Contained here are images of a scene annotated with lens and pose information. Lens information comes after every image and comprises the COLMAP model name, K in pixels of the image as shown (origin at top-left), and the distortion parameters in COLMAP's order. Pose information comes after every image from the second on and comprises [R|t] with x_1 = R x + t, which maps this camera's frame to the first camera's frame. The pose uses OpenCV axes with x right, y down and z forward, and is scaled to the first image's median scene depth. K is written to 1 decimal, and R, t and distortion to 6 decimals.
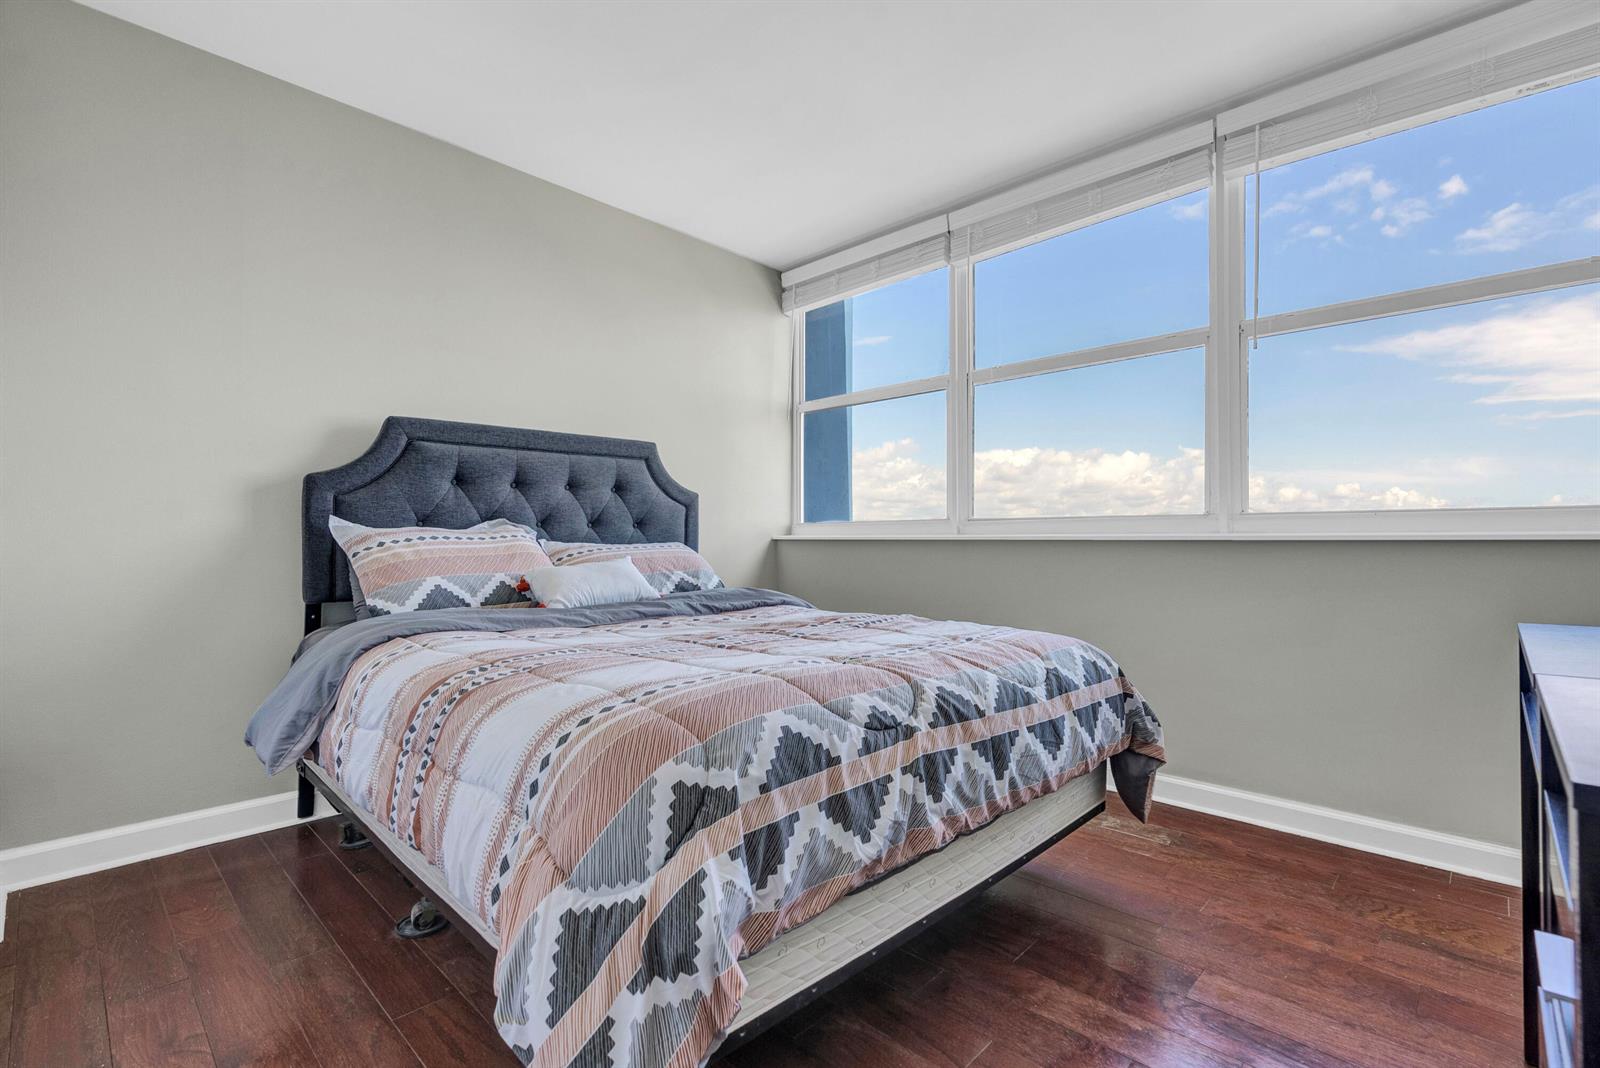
lens RADIAL K [[734.3, 0, 800.2], [0, 734.3, 533.3], [0, 0, 1]] dist [-0.003552, -0.000968]
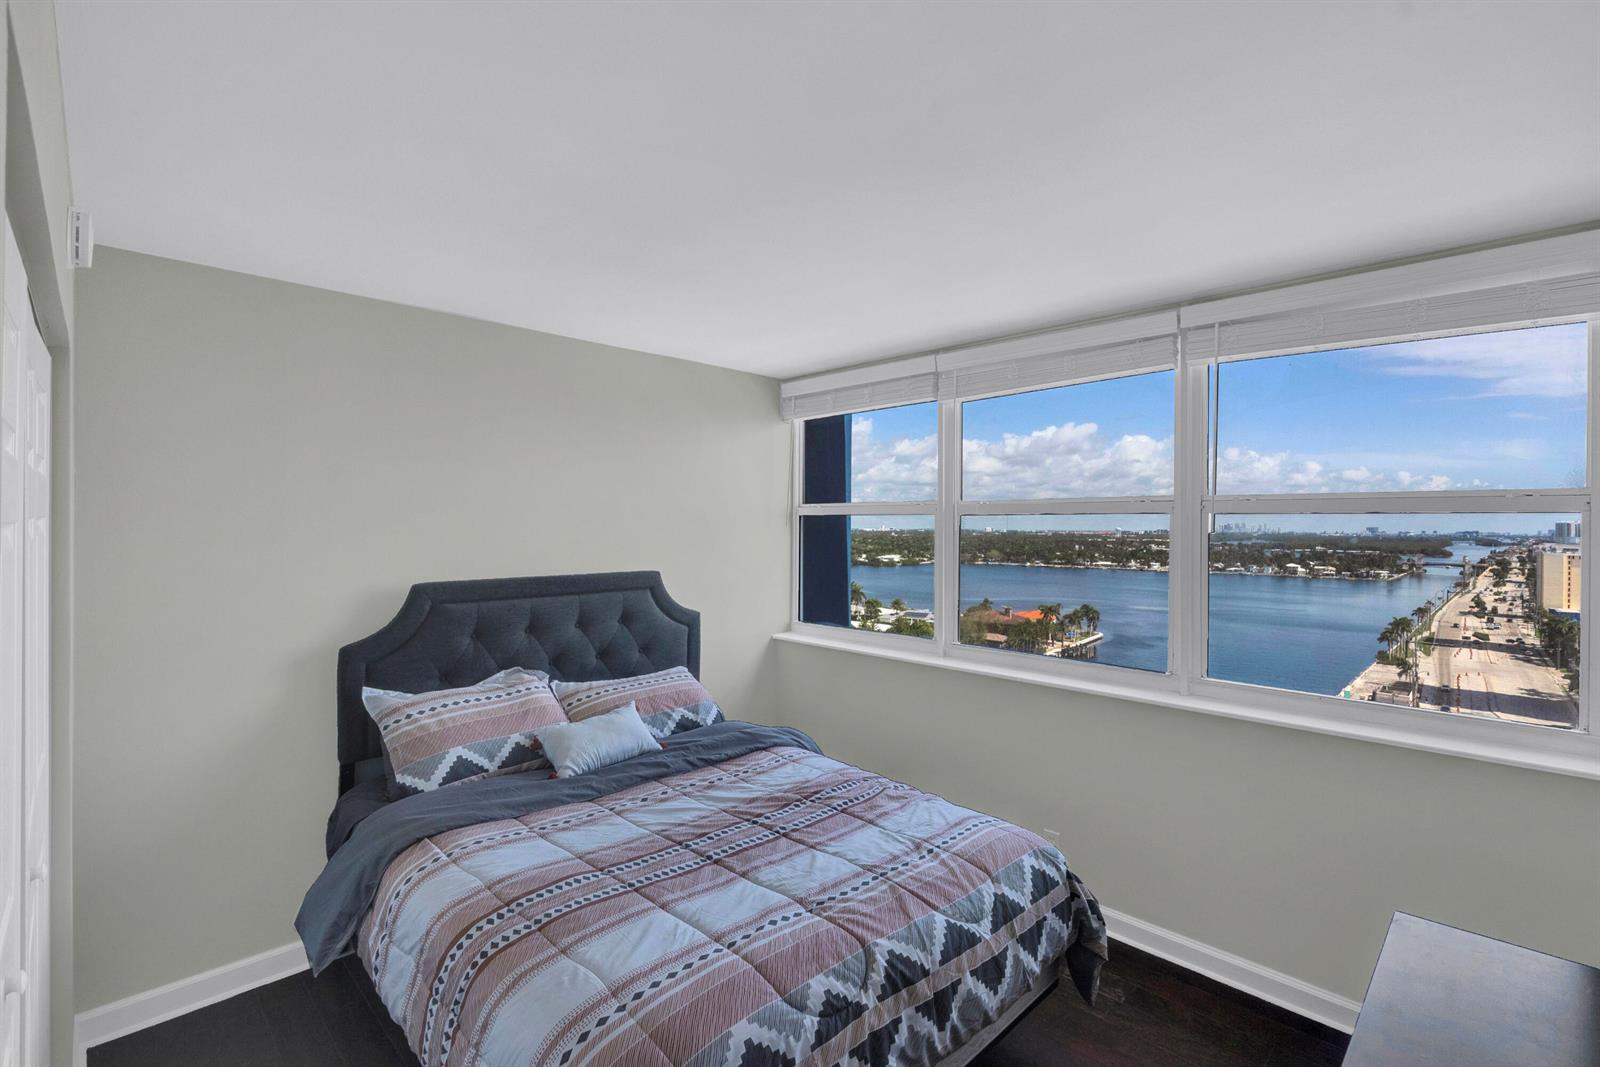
lens RADIAL K [[734.3, 0, 798.6], [0, 734.3, 534.1], [0, 0, 1]] dist [-0.003552, -0.000968]
pose [[0.999762, 0.004766, -0.021290, 0.041505], [-0.004606, 0.999961, 0.007552, -0.284363], [0.021325, -0.007452, 0.999745, -0.097950]]
